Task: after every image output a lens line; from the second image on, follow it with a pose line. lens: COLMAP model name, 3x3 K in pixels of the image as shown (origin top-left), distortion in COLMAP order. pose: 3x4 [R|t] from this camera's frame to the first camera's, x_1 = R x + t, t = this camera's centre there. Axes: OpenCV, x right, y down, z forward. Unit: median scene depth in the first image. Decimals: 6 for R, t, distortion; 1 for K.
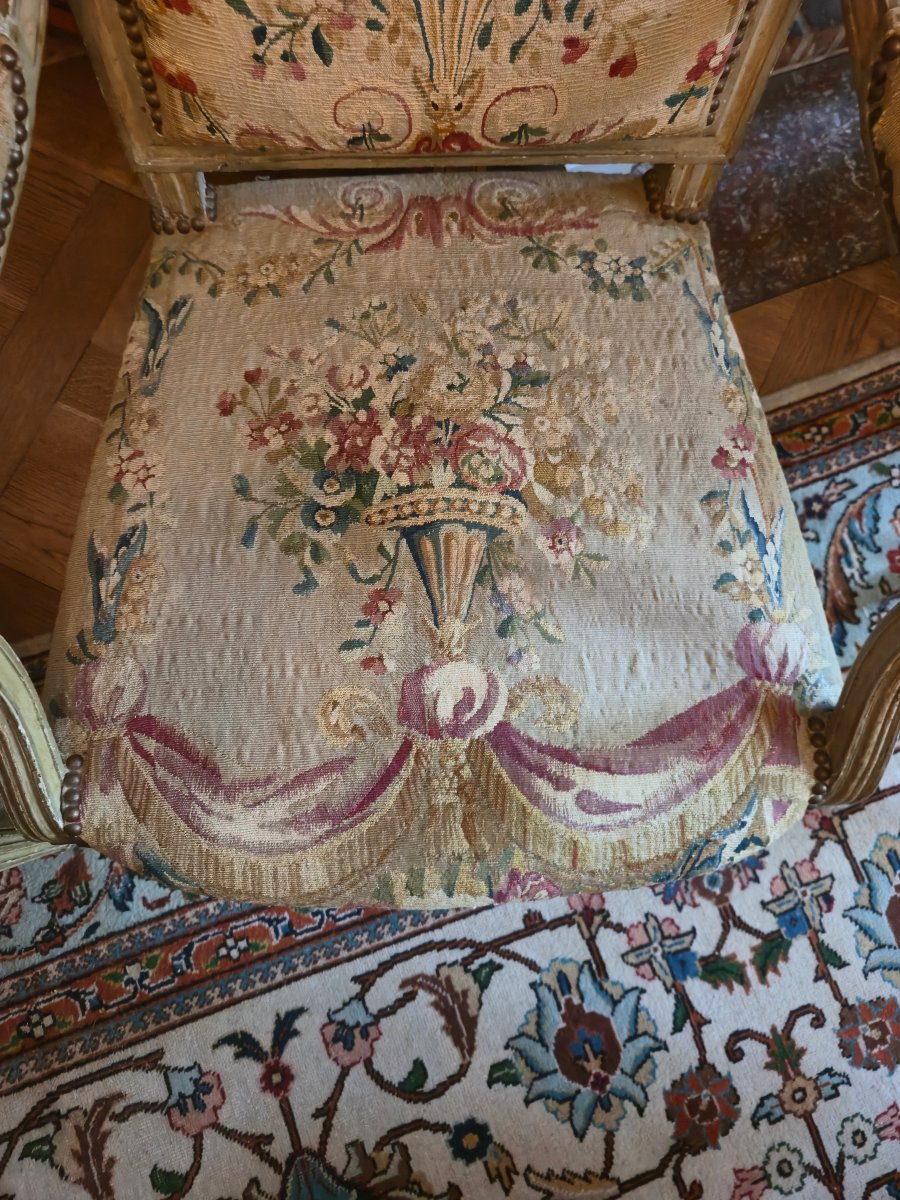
lens RADIAL K [[827.4, 0, 449.2], [0, 827.4, 607.6], [0, 0, 1]] dist [0.057217, -0.052187]
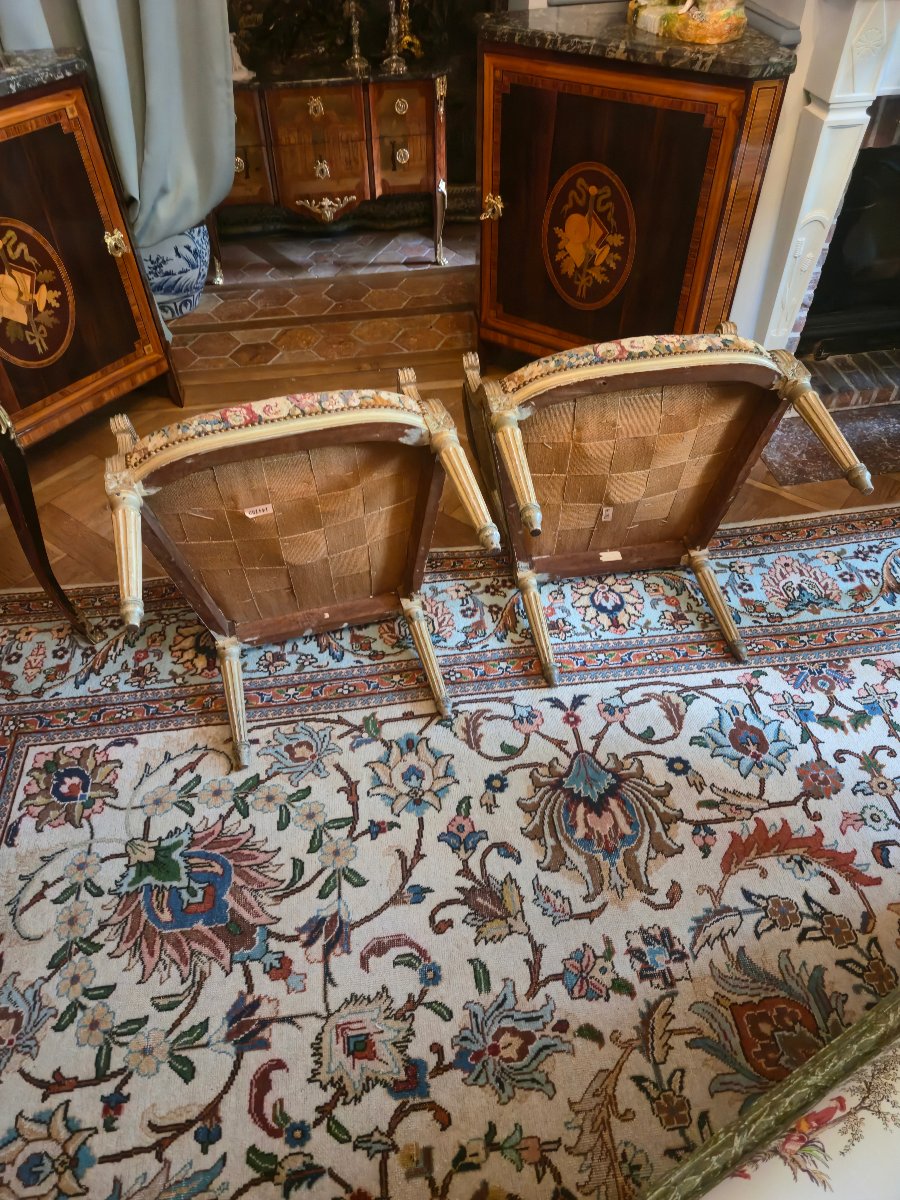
lens RADIAL K [[827.4, 0, 449.2], [0, 827.4, 607.6], [0, 0, 1]] dist [0.057217, -0.052187]
pose [[0.974330, 0.114569, -0.193793, -0.142887], [-0.205428, 0.804599, -0.557153, 1.435788], [0.092093, 0.582661, 0.807481, -0.644610]]
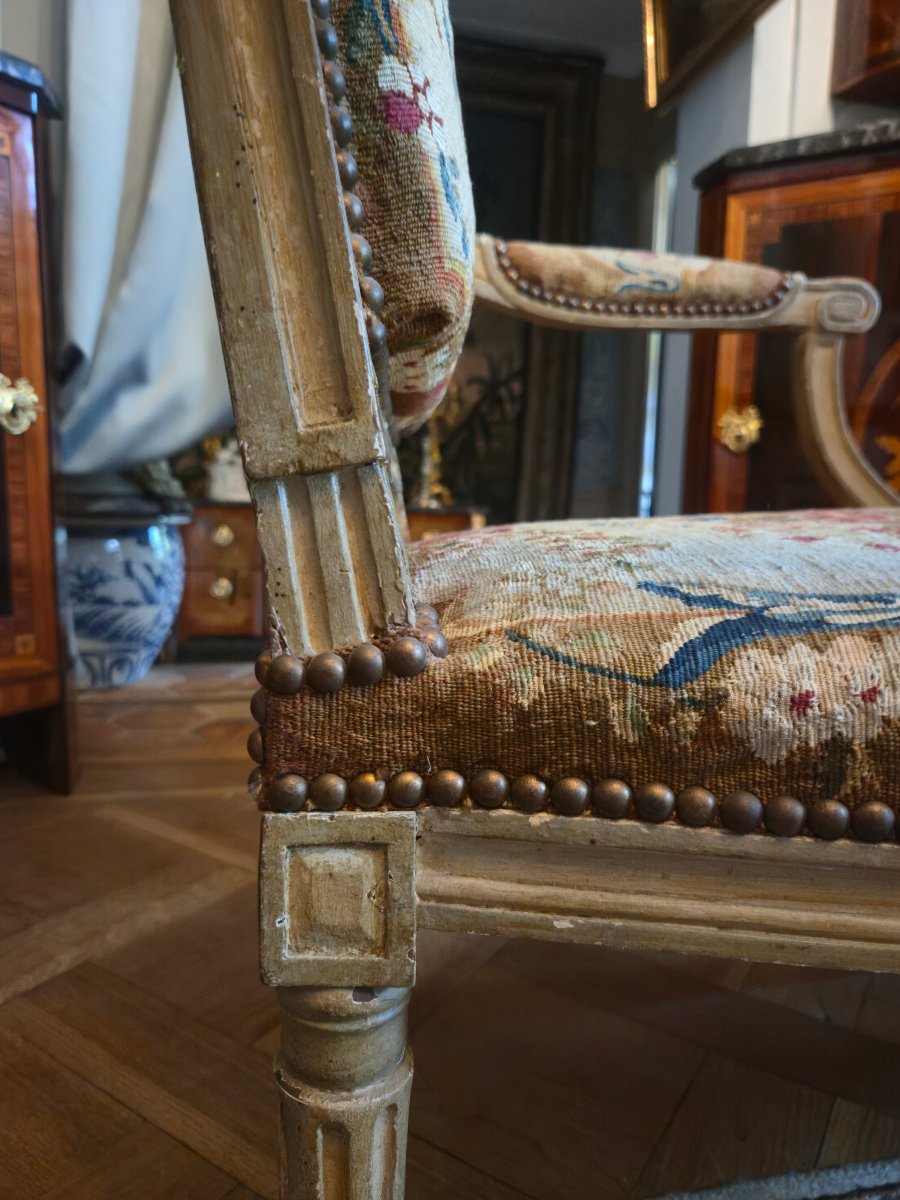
lens RADIAL K [[850.0, 0, 452.2], [0, 850.0, 595.2], [0, 0, 1]] dist [-0.002004, -0.000490]
pose [[0.989856, 0.004497, -0.142007, -0.876541], [-0.137745, 0.275336, -0.951429, 0.576313], [0.034821, 0.961338, 0.273162, 0.506007]]
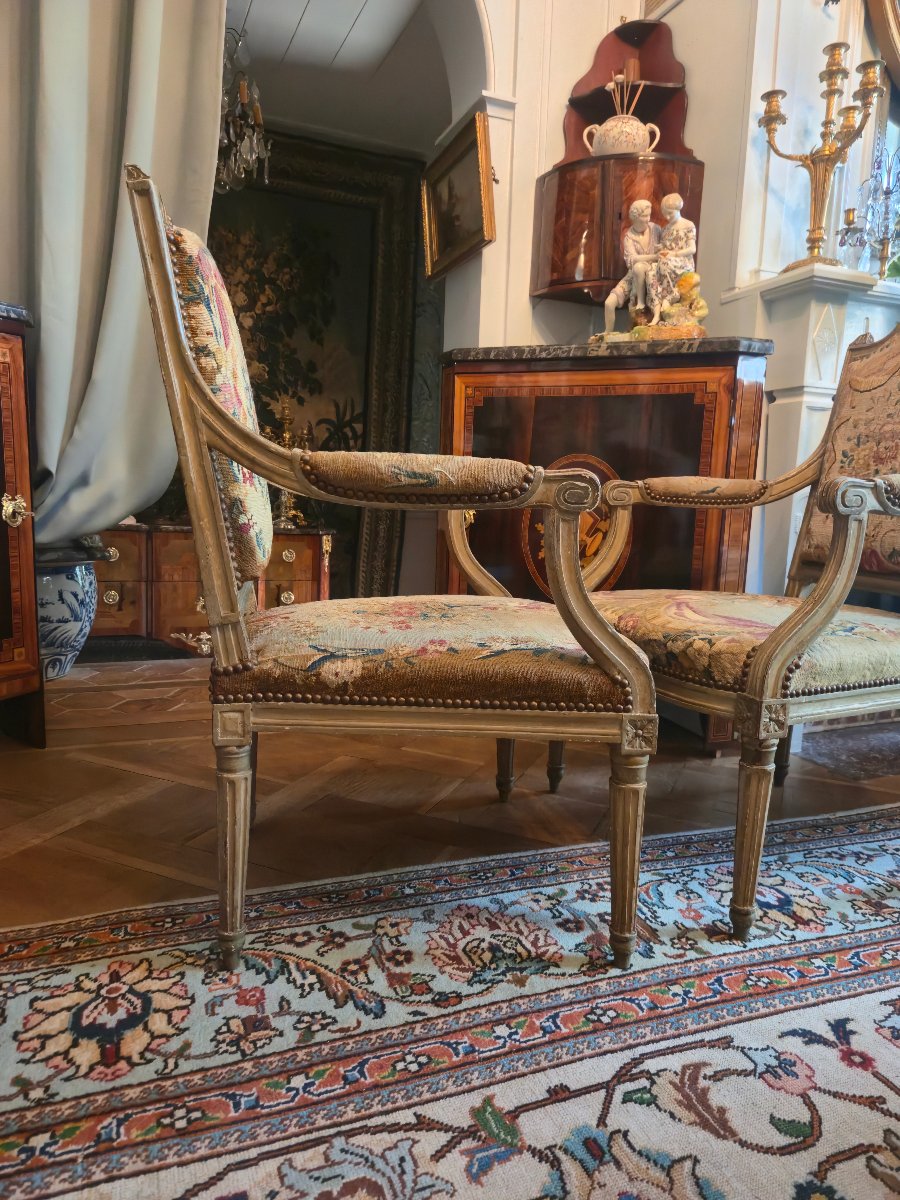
lens RADIAL K [[817.5, 0, 458.2], [0, 817.5, 595.5], [0, 0, 1]] dist [0.051119, -0.049171]
pose [[0.999715, -0.006922, 0.022847, -0.684537], [0.023872, 0.291916, -0.956146, 1.308953], [-0.000051, 0.956419, 0.291998, 0.206181]]
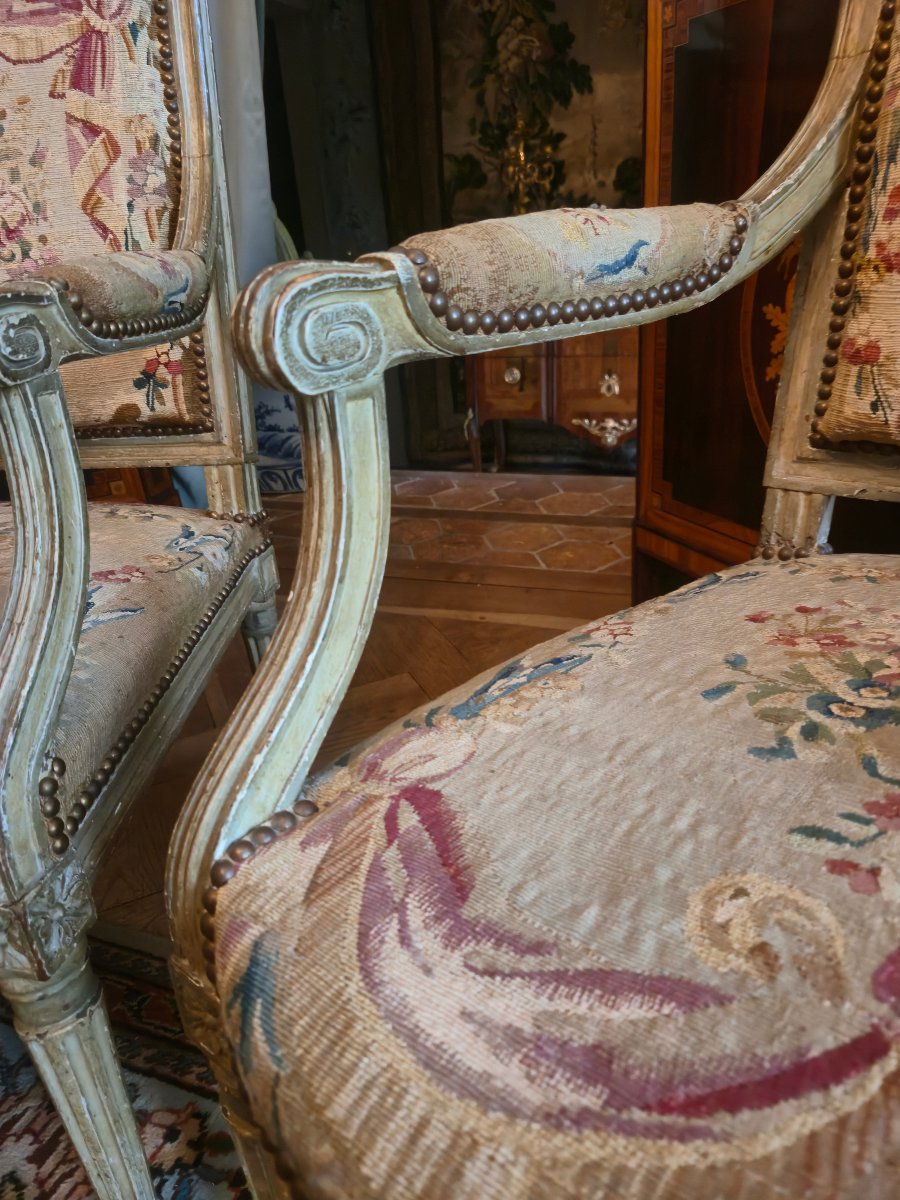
lens RADIAL K [[827.4, 0, 449.2], [0, 827.4, 607.6], [0, 0, 1]] dist [0.057217, -0.052187]
pose [[0.744087, 0.188951, -0.640806, 0.009265], [-0.632682, 0.507379, -0.585046, 0.265779], [0.214587, 0.840752, 0.497080, 0.372443]]
